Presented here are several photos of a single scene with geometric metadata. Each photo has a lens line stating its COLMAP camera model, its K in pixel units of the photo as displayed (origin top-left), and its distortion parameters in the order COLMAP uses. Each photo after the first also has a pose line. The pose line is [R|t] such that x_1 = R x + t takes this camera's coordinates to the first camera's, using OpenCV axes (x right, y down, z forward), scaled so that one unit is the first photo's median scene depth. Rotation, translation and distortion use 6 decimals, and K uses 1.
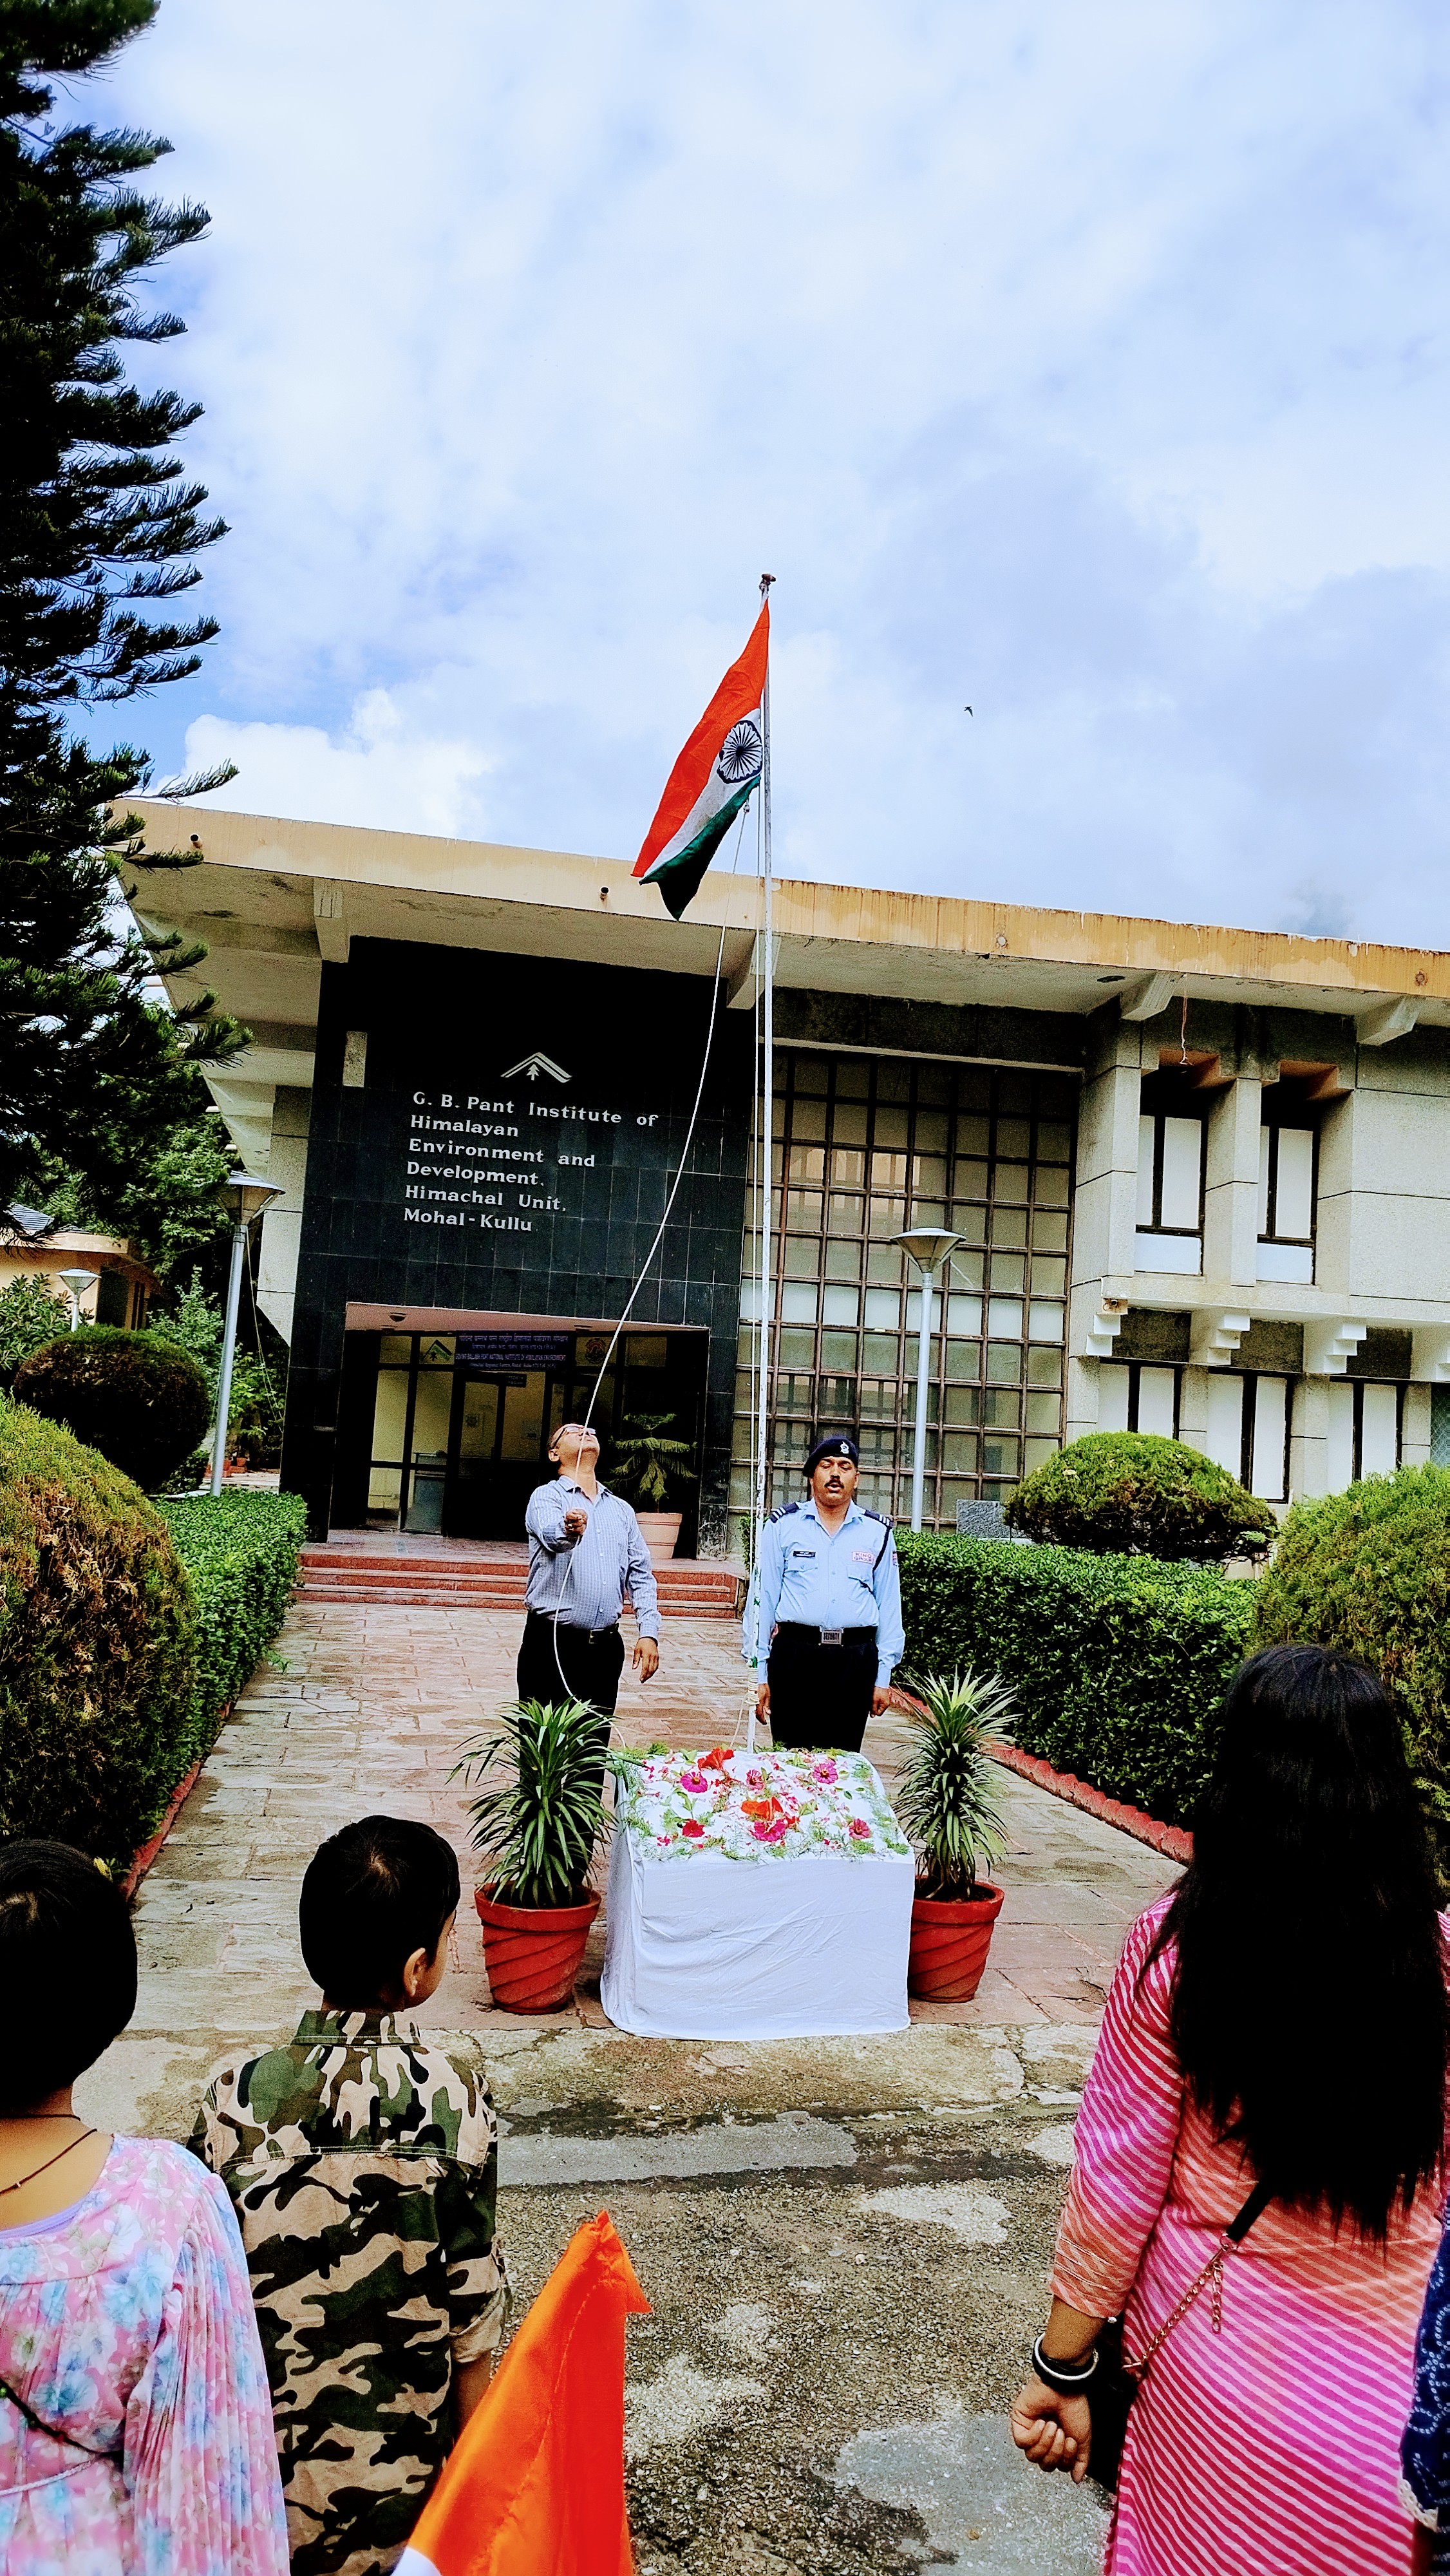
lens RADIAL K [[1885.2, 0, 767.5], [0, 1885.2, 1294.4], [0, 0, 1]] dist [0.074598, -0.129536]
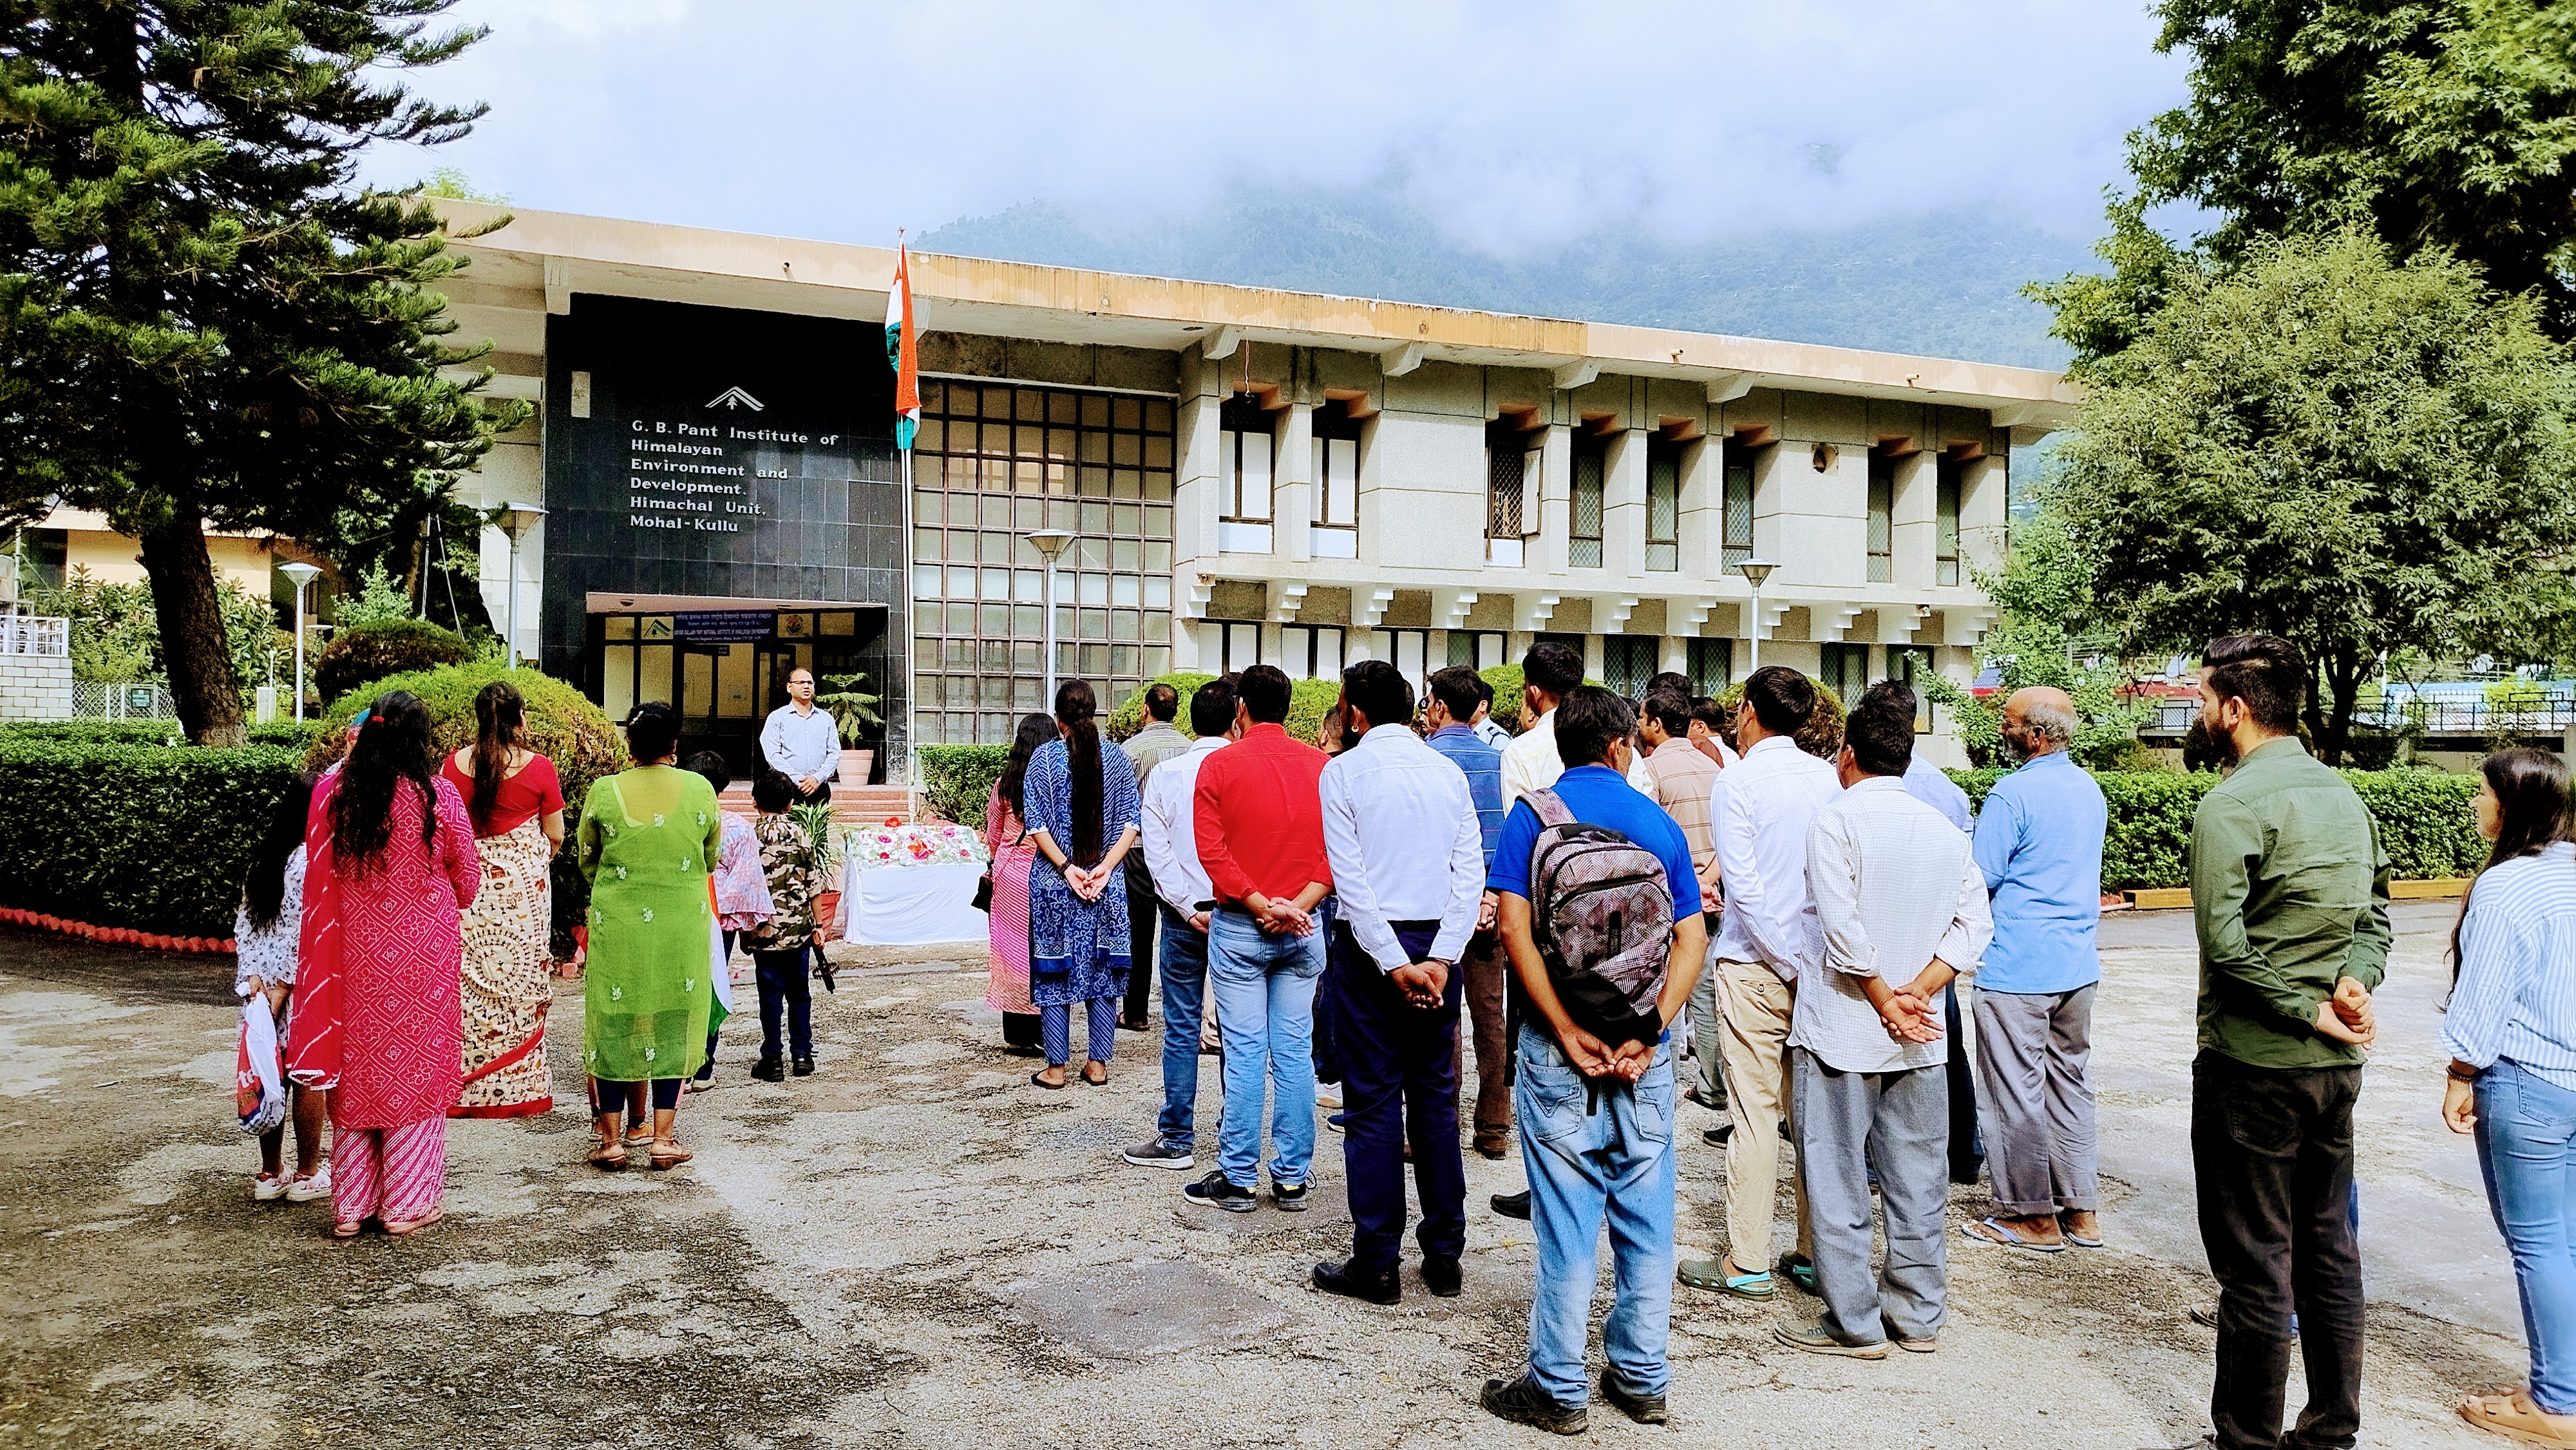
lens RADIAL K [[1885.2, 0, 1346.6], [0, 1885.2, 731.0], [0, 0, 1]] dist [0.074598, -0.129536]
pose [[0.979127, -0.042420, 0.198776, 0.013702], [0.023143, 0.994886, 0.098315, -0.015703], [-0.201930, -0.091662, 0.975101, -0.308882]]
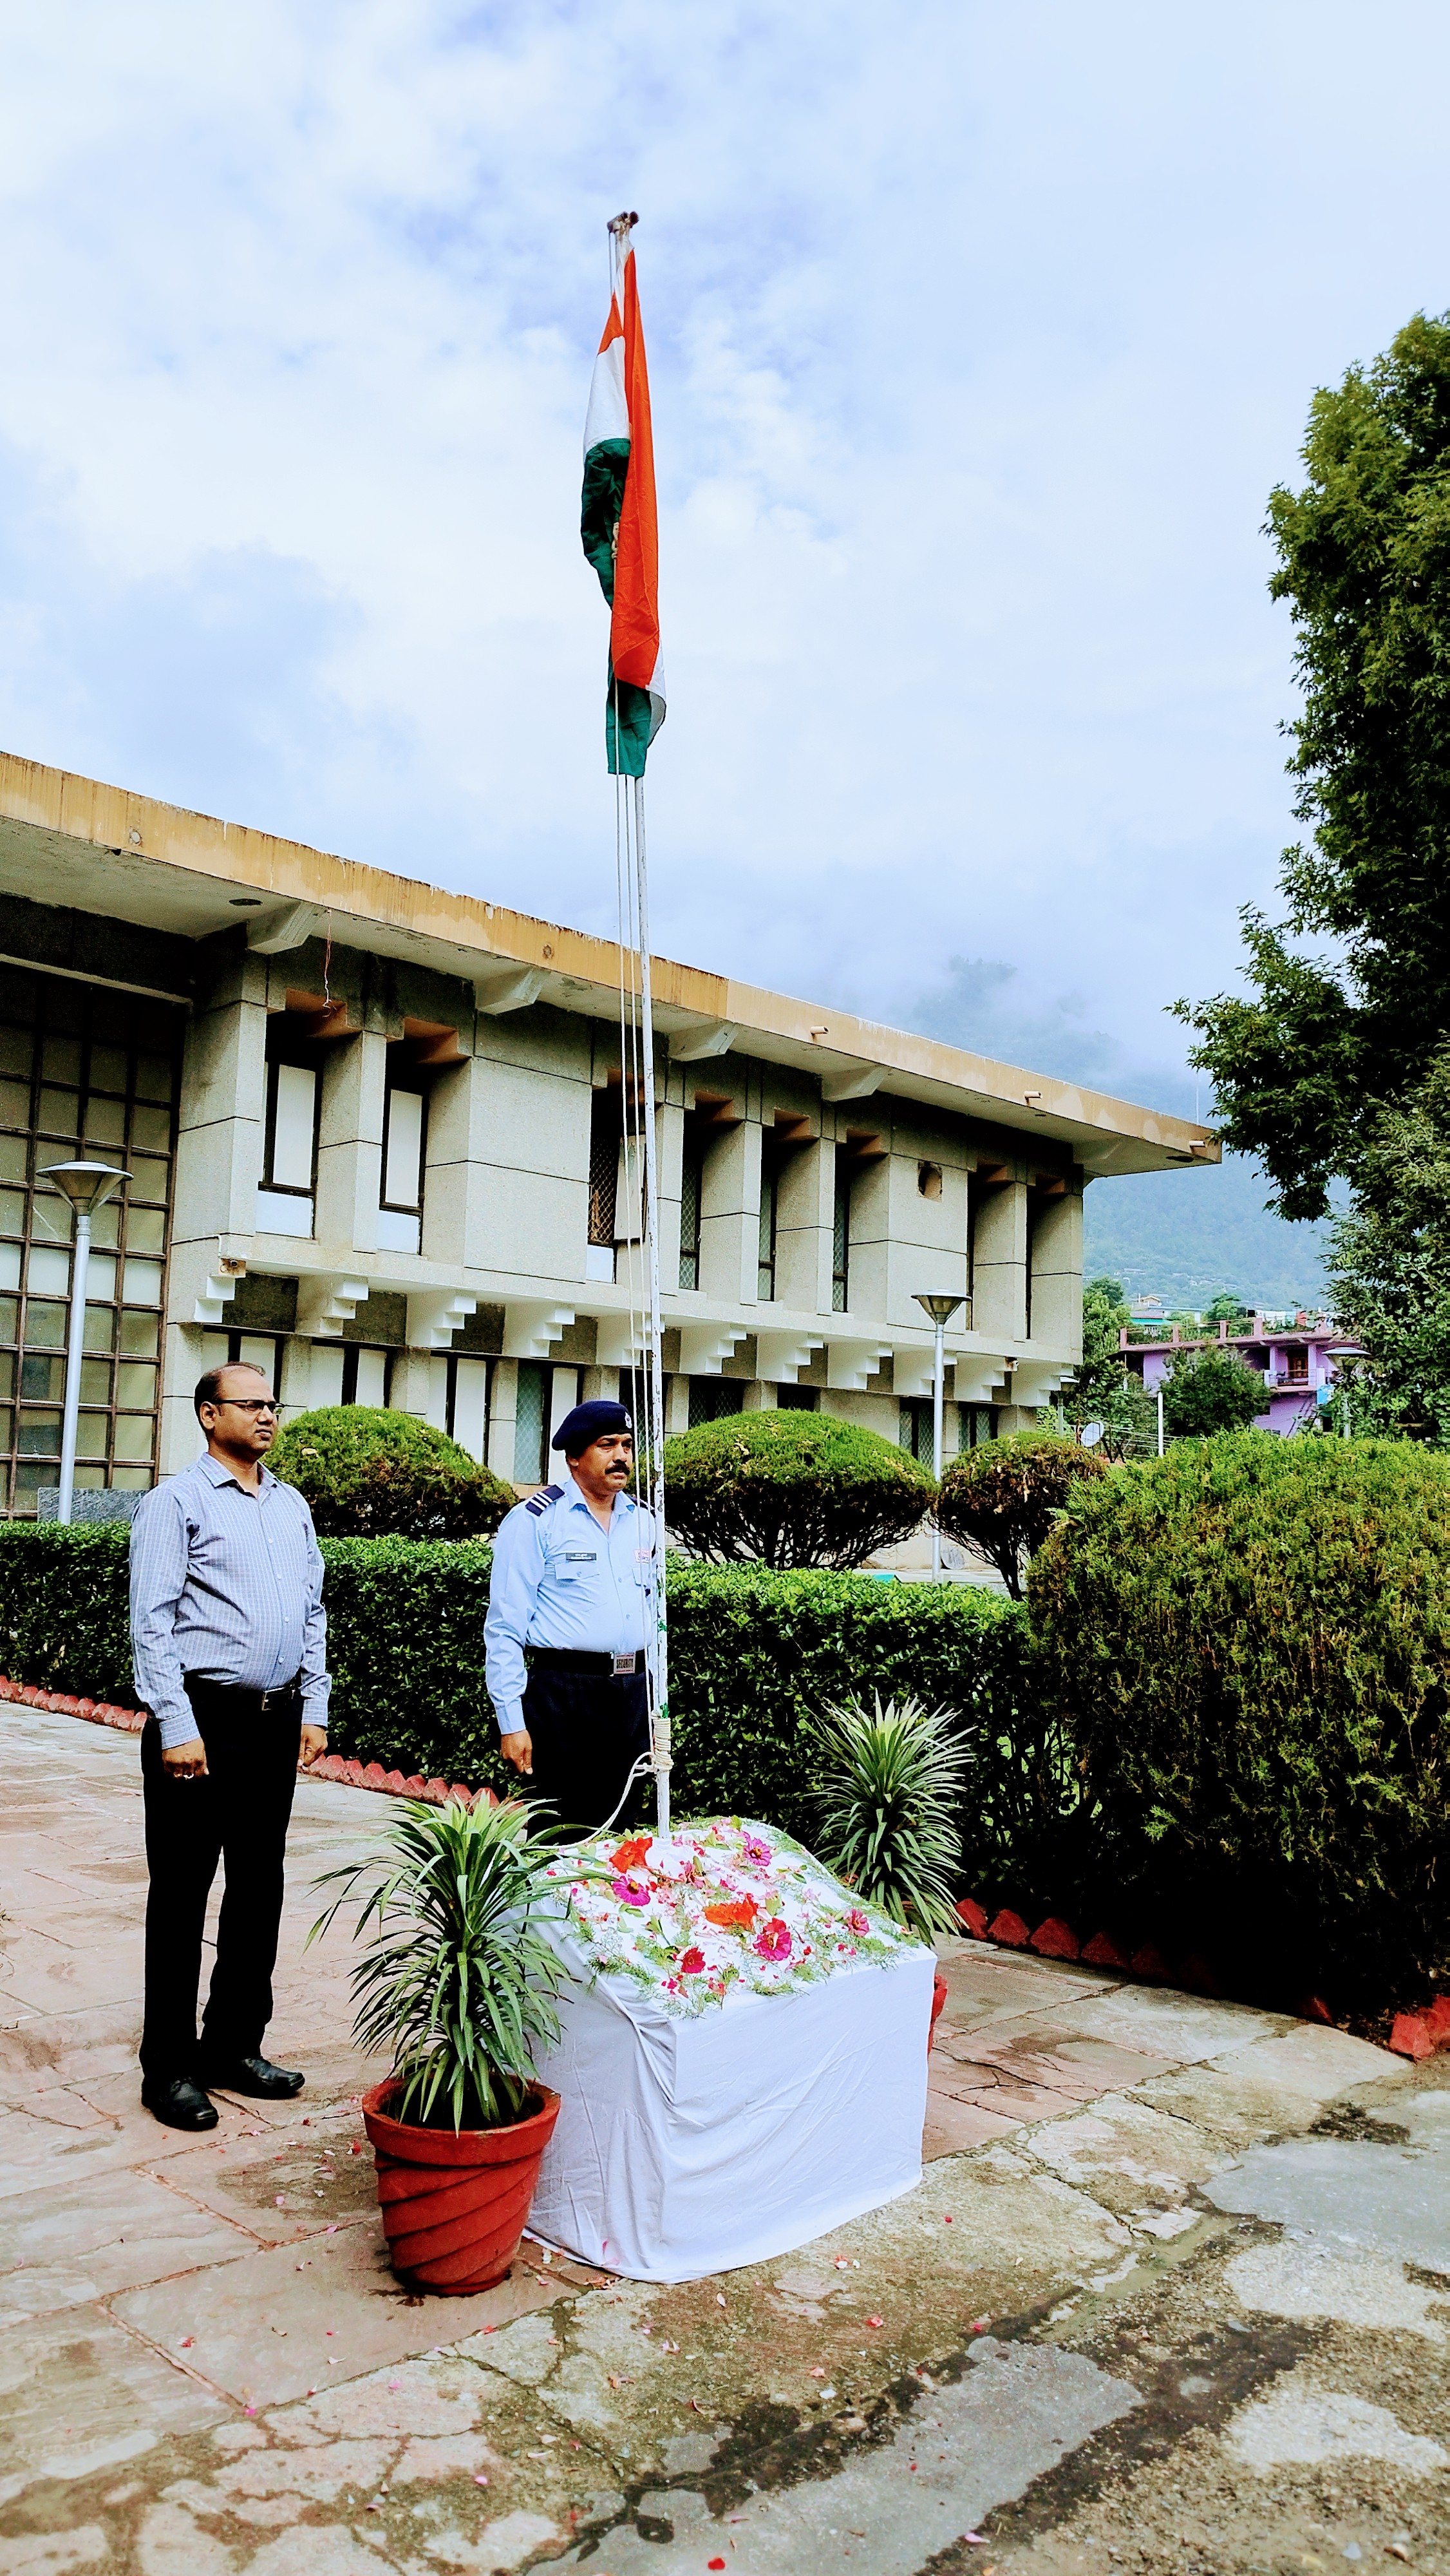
lens RADIAL K [[1885.2, 0, 767.5], [0, 1885.2, 1294.4], [0, 0, 1]] dist [0.074598, -0.129536]
pose [[0.825598, 0.035030, 0.563170, -0.110068], [-0.040416, 0.999179, -0.002902, 0.010992], [-0.562809, -0.020365, 0.826336, 0.111578]]
